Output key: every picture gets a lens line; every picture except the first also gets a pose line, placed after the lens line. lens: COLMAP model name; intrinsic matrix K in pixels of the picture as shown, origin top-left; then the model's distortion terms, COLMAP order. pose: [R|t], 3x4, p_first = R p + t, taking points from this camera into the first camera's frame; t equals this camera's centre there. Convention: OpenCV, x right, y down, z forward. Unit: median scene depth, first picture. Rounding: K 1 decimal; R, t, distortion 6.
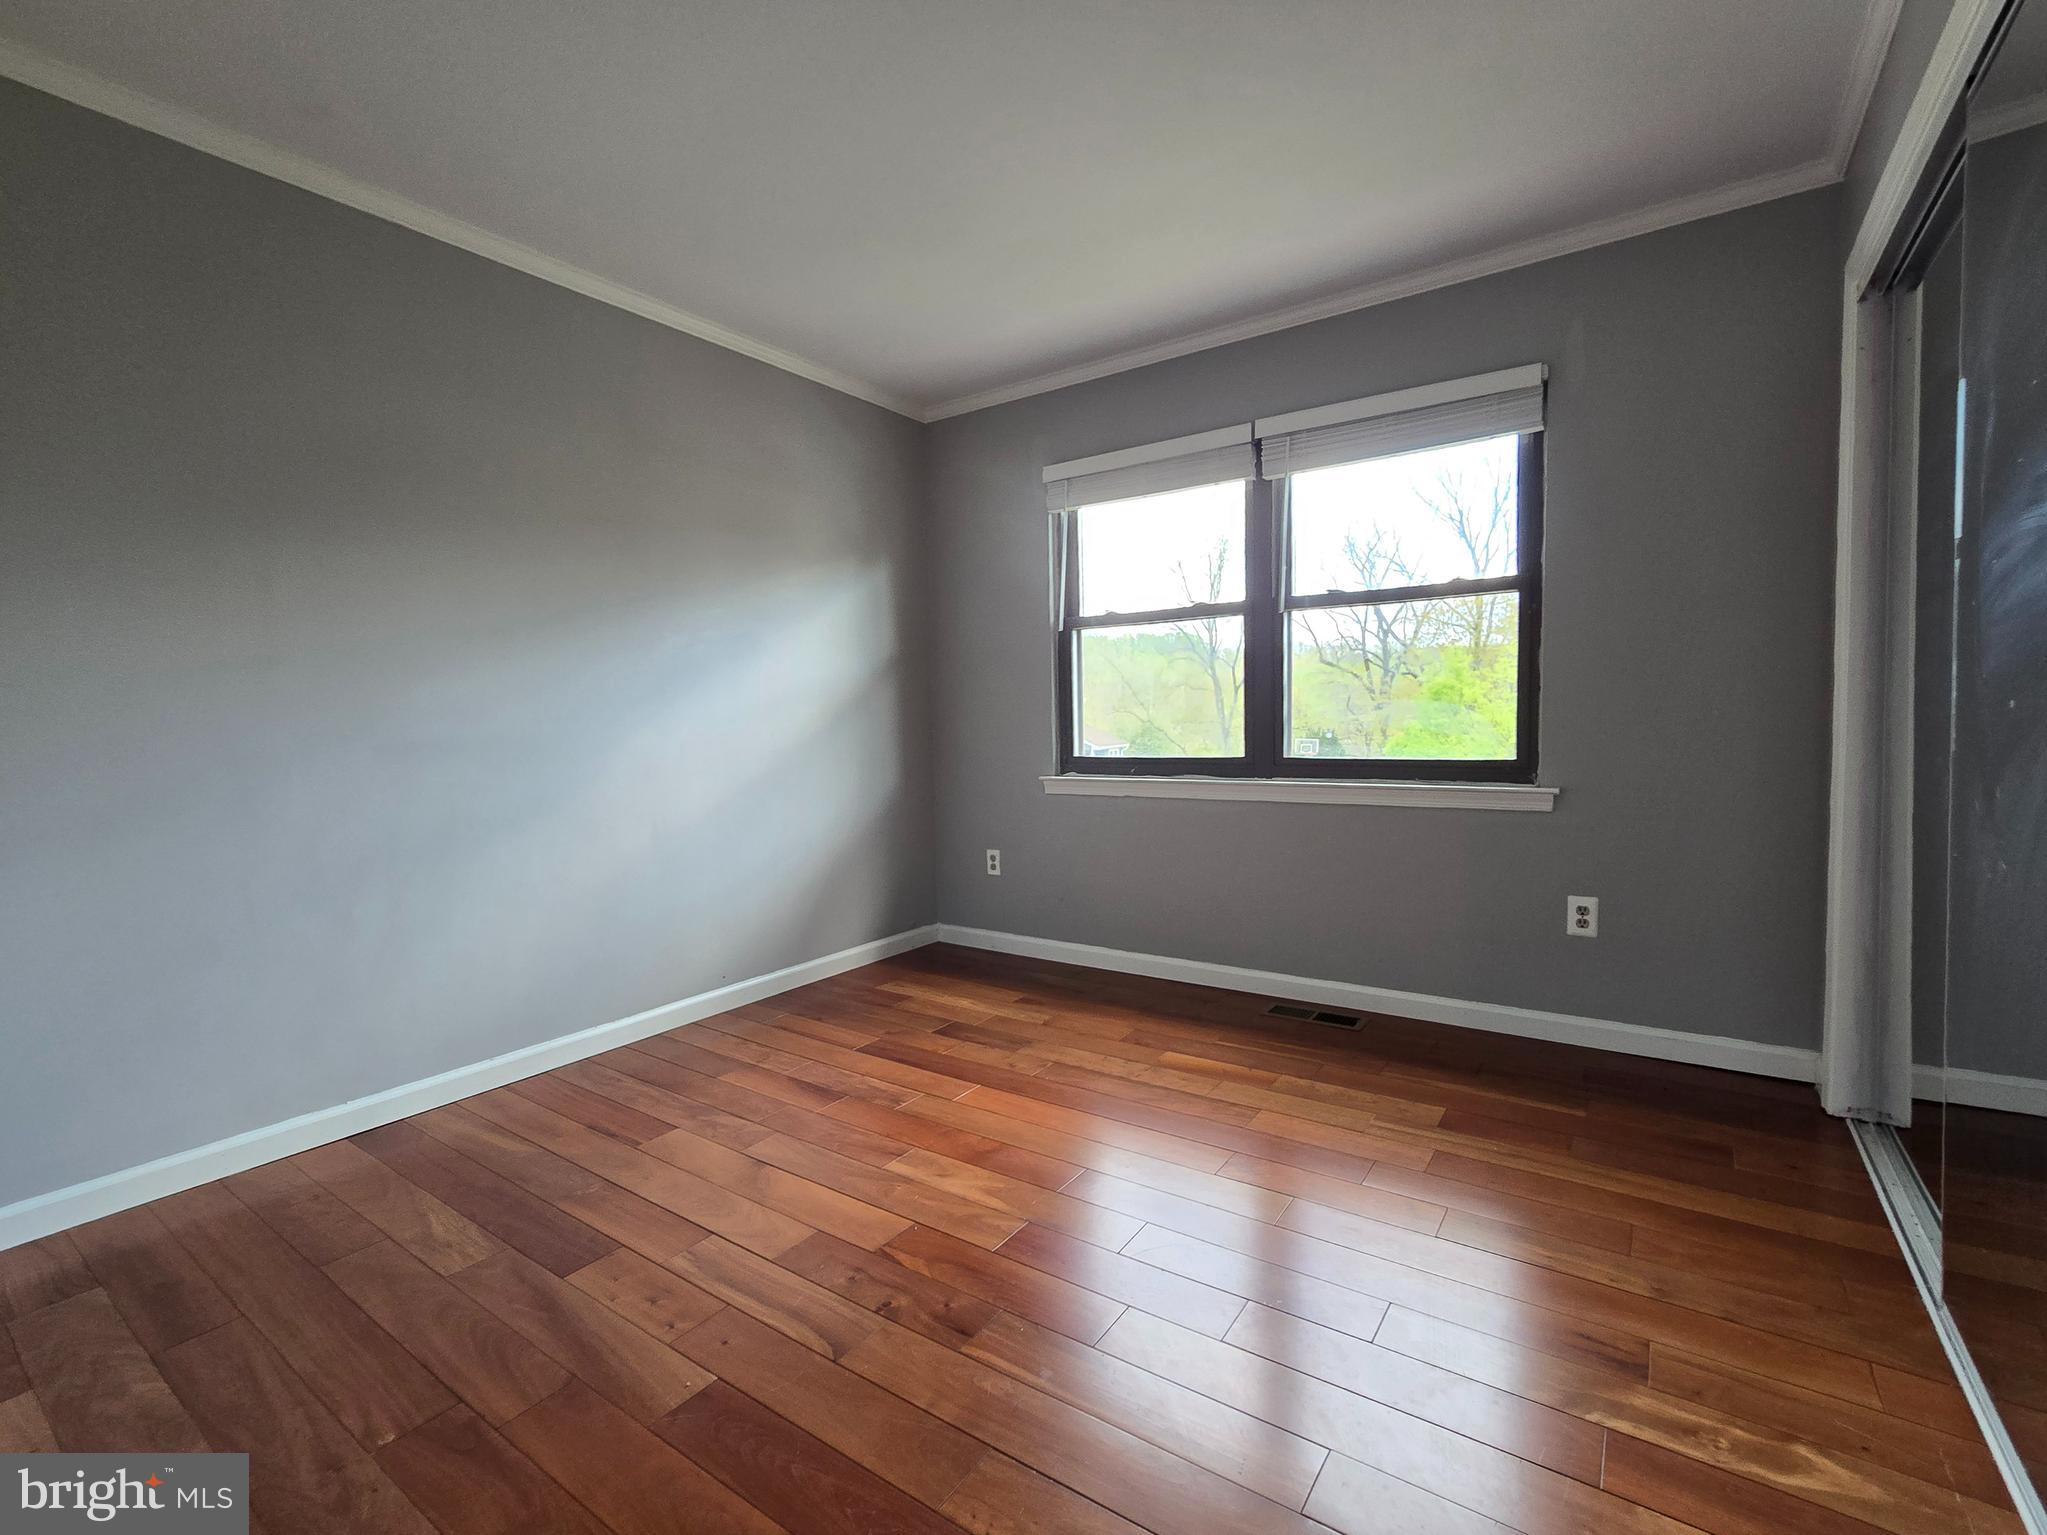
lens RADIAL K [[906.9, 0, 1023.5], [0, 906.9, 767.5], [0, 0, 1]] dist [-0.000676, 0.000031]
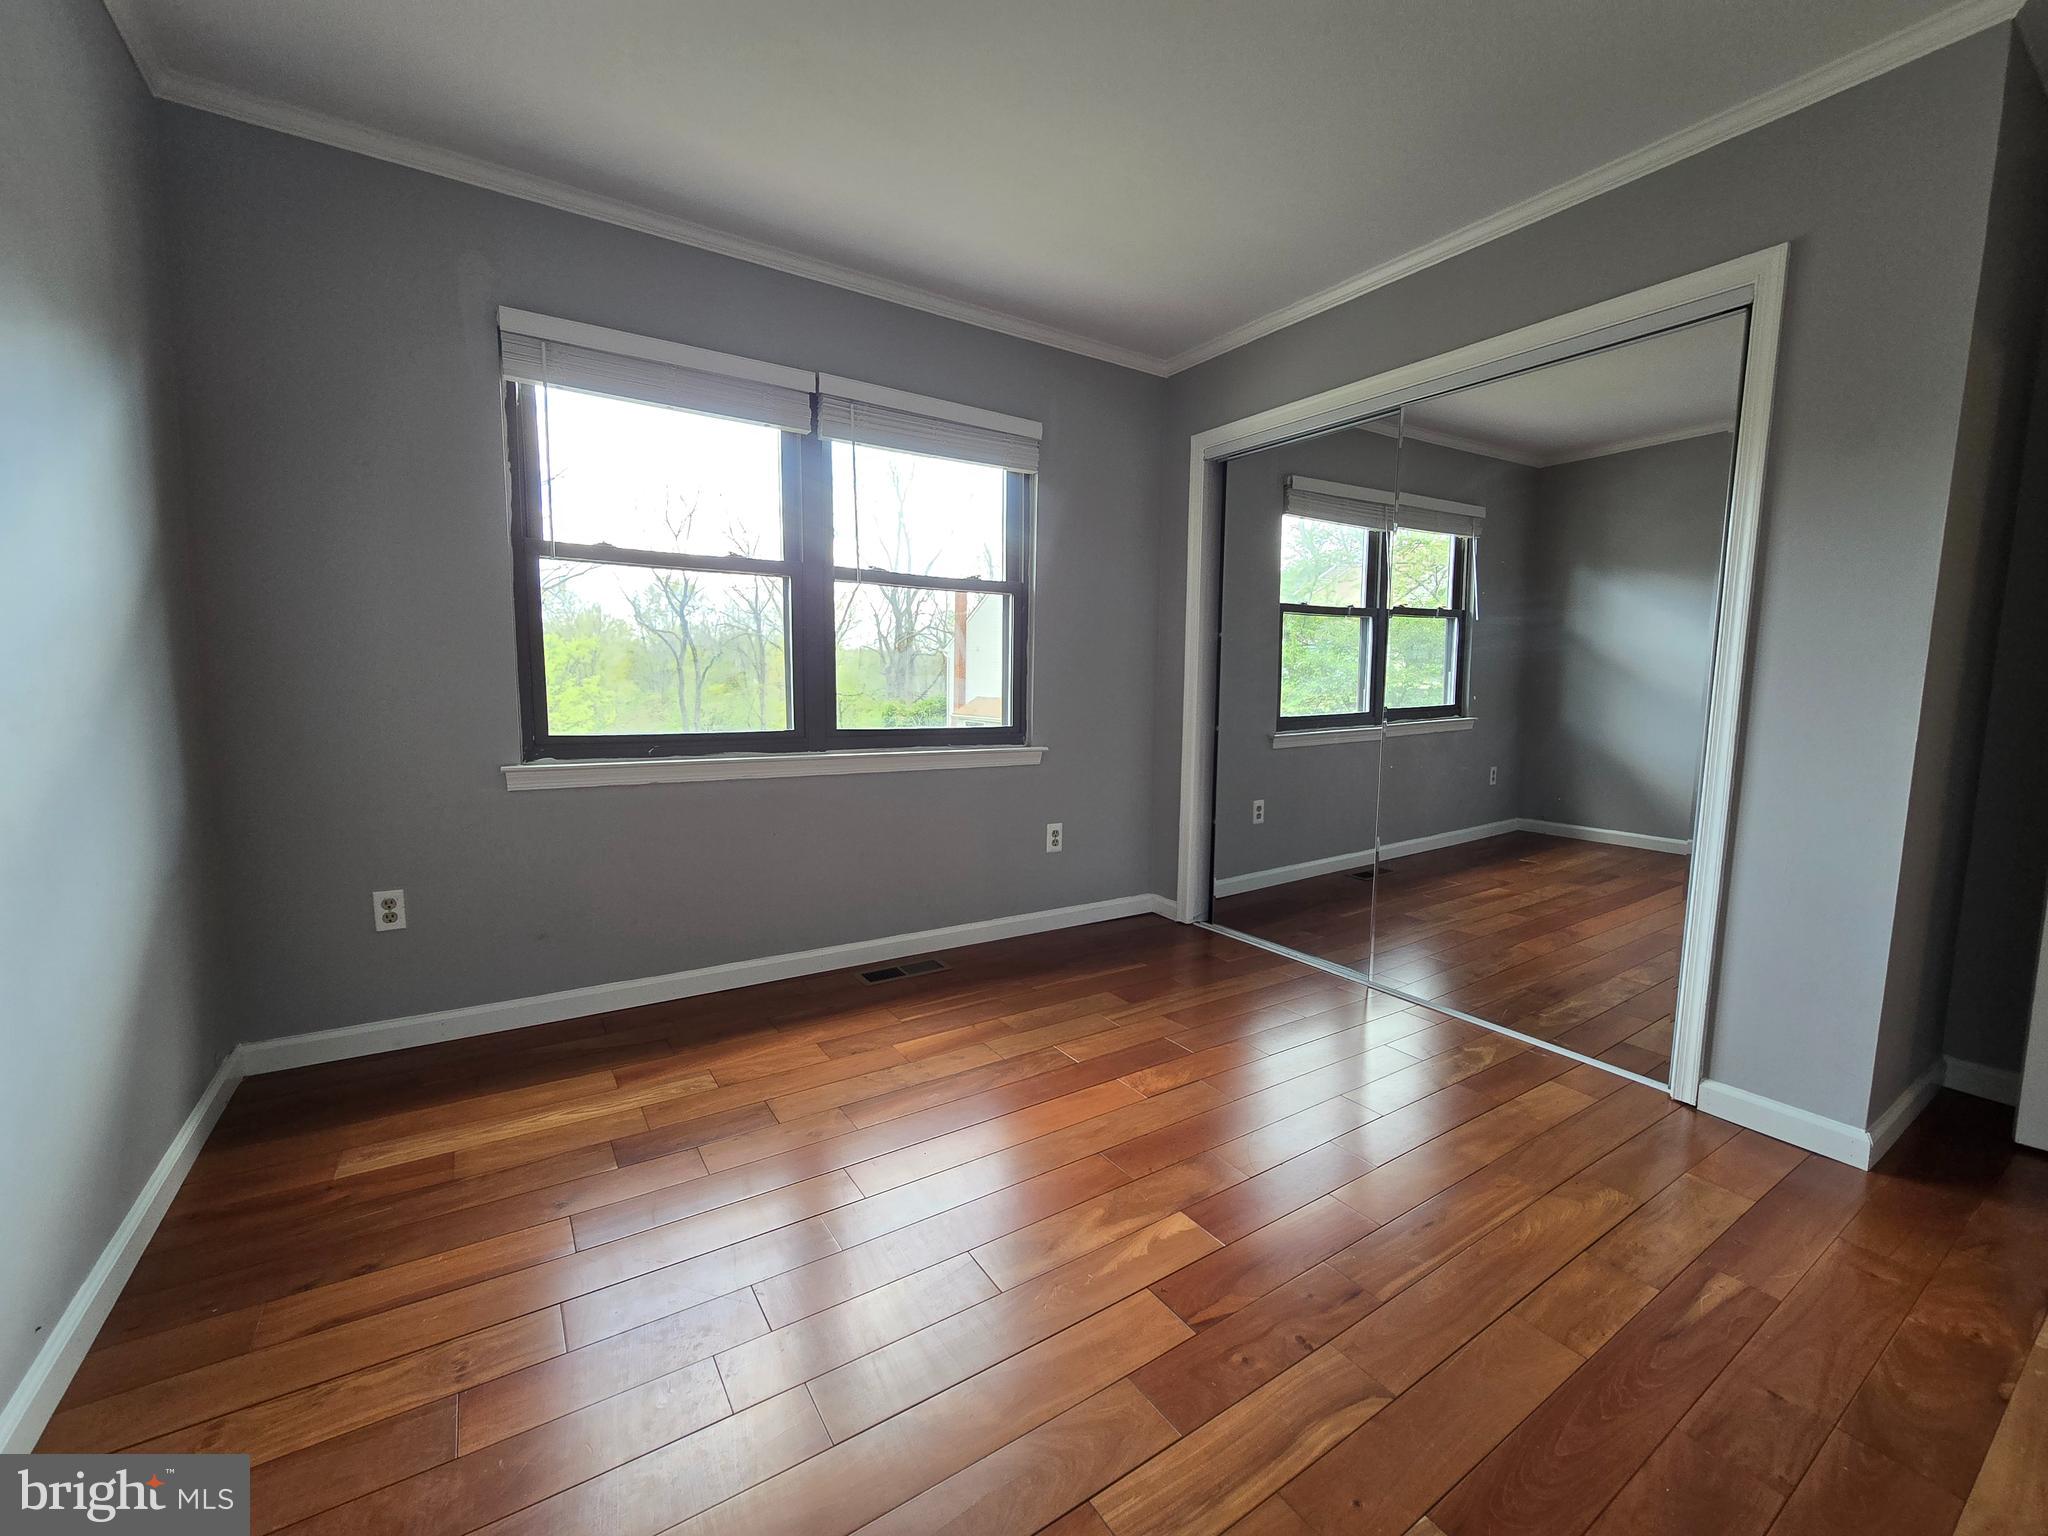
lens RADIAL K [[841.7, 0, 1024.0], [0, 841.7, 768.0], [0, 0, 1]] dist [-0.001087, -0.000125]
pose [[0.365007, -0.064756, 0.928750, -0.505571], [0.030971, 0.997871, 0.057403, -0.015688], [-0.930489, 0.007811, 0.366236, 0.483282]]
